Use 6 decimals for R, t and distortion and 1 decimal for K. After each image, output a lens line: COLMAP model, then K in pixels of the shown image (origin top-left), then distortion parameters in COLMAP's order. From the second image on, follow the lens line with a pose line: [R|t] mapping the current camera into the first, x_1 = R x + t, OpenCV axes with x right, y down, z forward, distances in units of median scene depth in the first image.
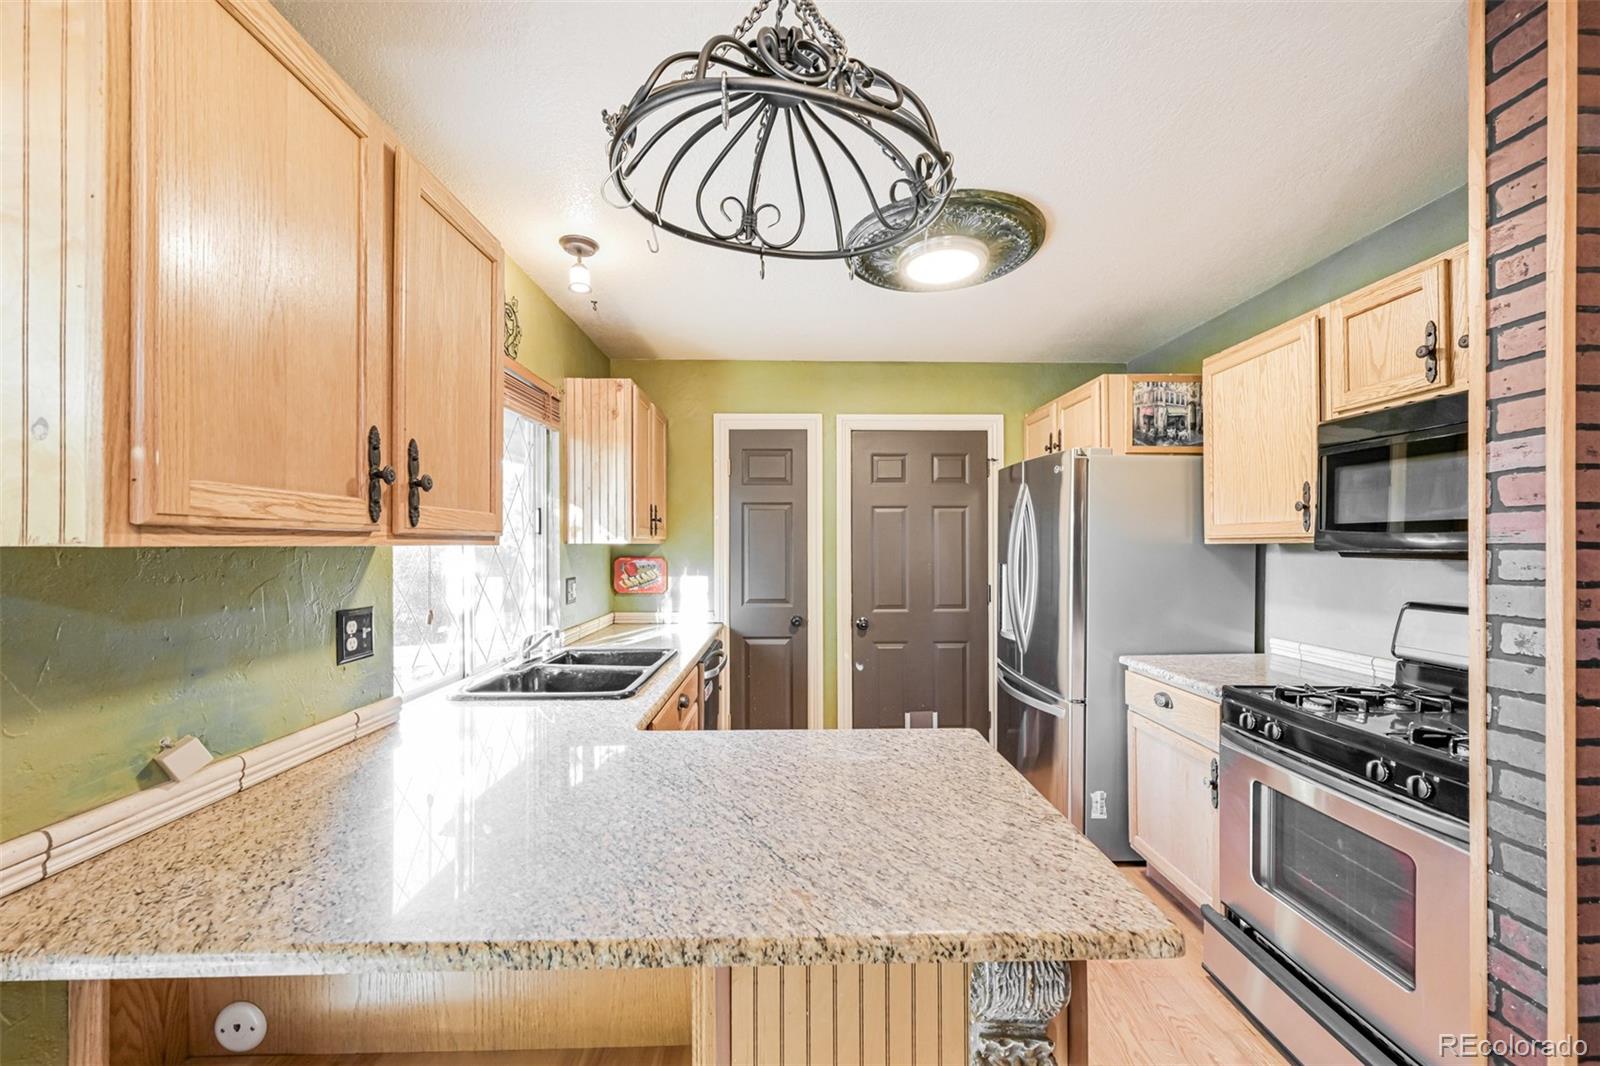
lens RADIAL K [[624.0, 0, 801.1], [0, 624.0, 542.9], [0, 0, 1]] dist [0.000731, 0.000558]
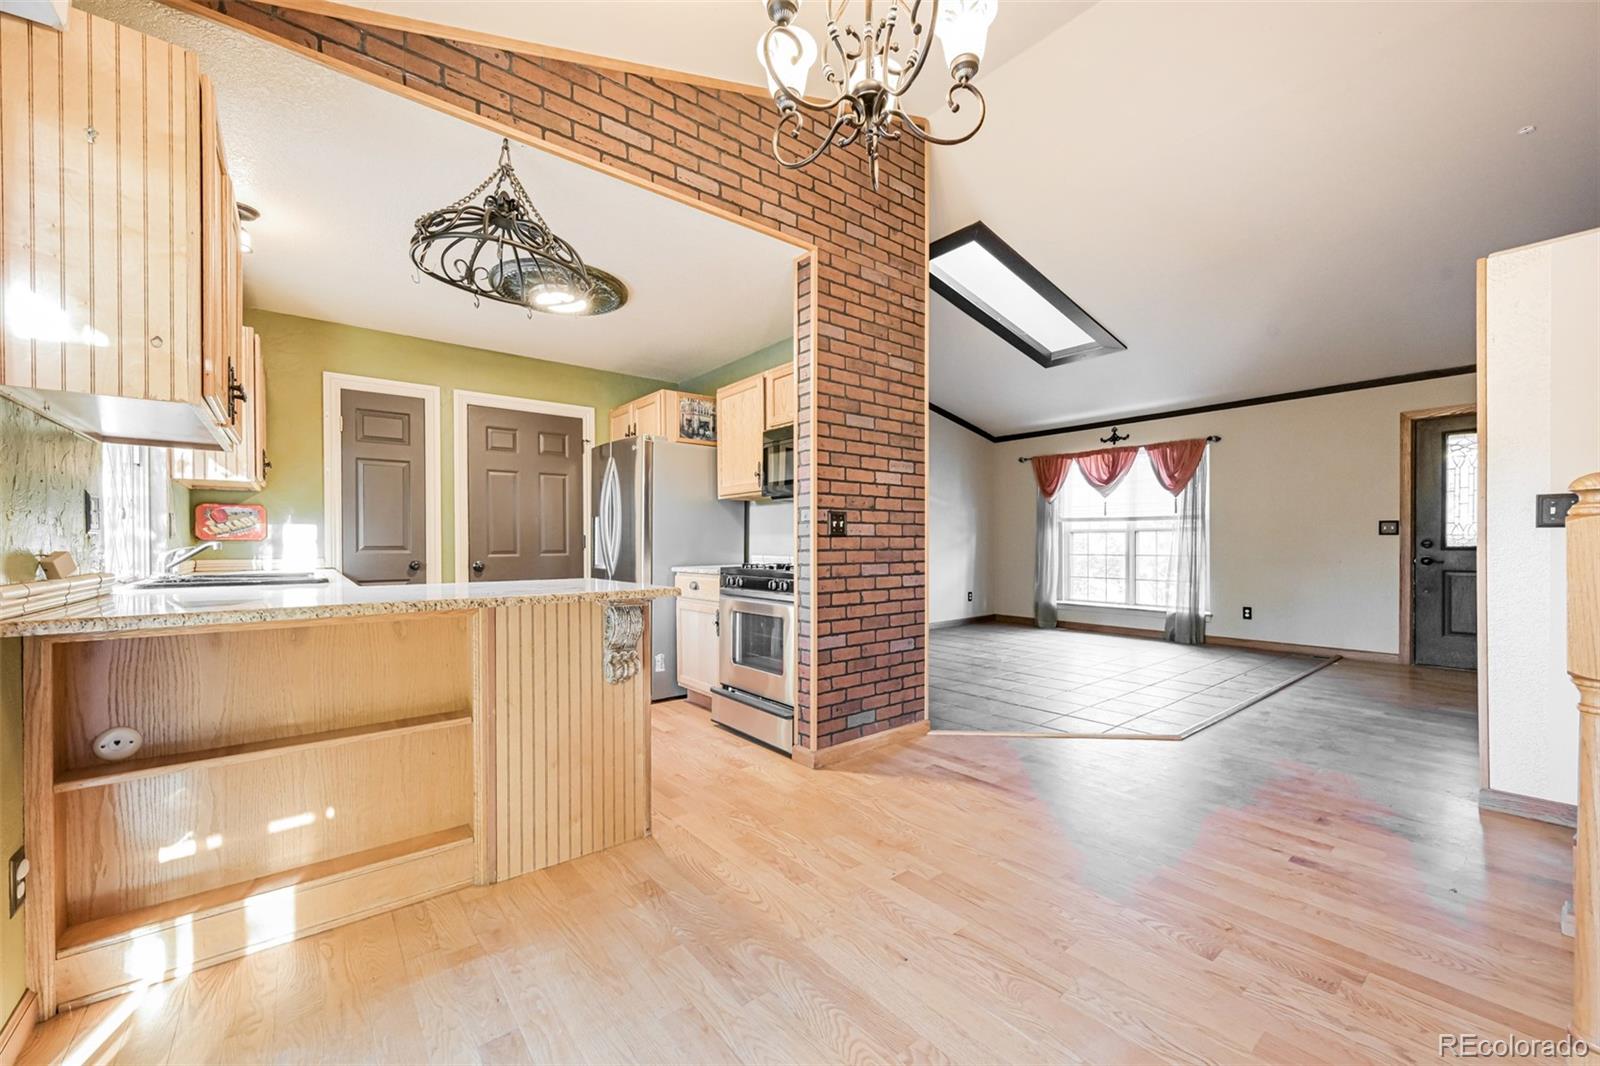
lens RADIAL K [[624.0, 0, 801.1], [0, 624.0, 542.9], [0, 0, 1]] dist [0.000731, 0.000558]
pose [[0.791097, -0.002916, 0.611683, -0.193413], [0.002244, 0.999996, 0.001864, 0.110315], [-0.611686, -0.000102, 0.791101, -0.441068]]
